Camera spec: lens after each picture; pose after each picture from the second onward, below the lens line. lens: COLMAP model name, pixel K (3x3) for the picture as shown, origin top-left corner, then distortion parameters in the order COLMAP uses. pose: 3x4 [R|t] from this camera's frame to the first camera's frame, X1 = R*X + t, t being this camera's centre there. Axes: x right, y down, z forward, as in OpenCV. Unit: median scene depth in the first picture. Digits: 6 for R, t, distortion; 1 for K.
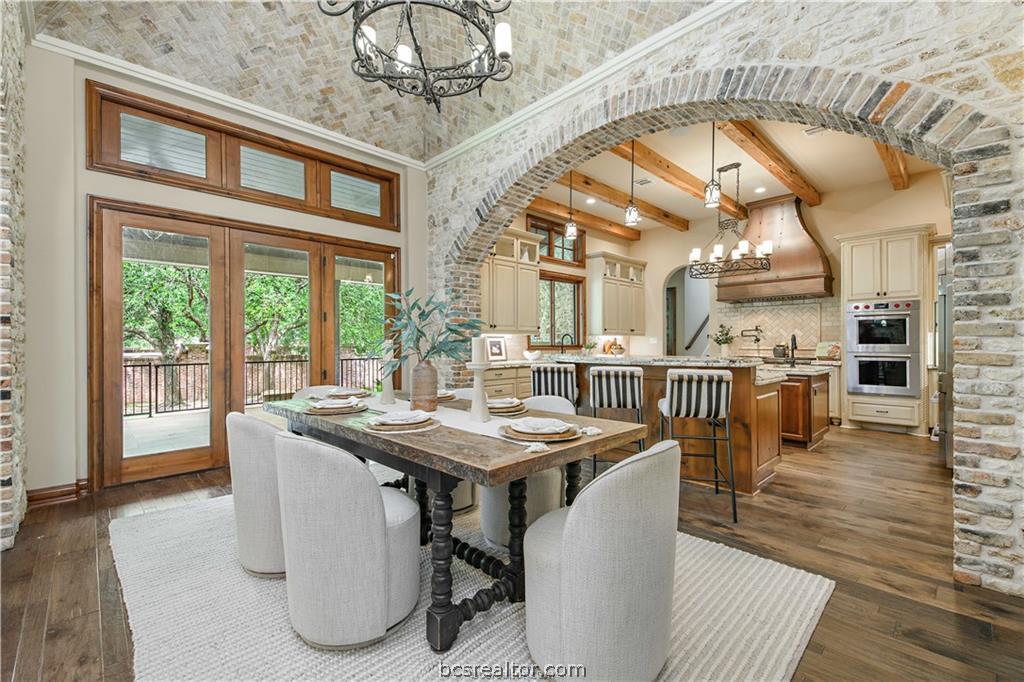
lens RADIAL K [[429.7, 0, 512.0], [0, 429.7, 341.0], [0, 0, 1]] dist [0.036279, -0.019937]
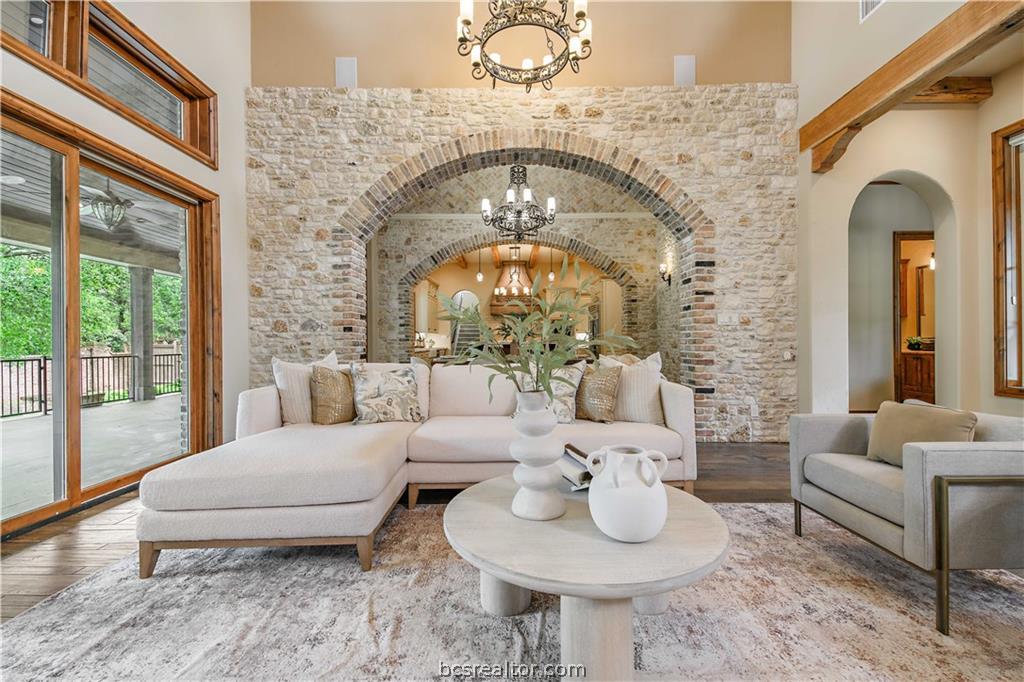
lens RADIAL K [[429.7, 0, 512.0], [0, 429.7, 341.0], [0, 0, 1]] dist [0.036279, -0.019937]
pose [[0.694296, 0.000714, 0.719689, -1.351771], [0.001557, 0.999996, -0.002494, 0.040747], [-0.719688, 0.002853, 0.694292, -0.507426]]
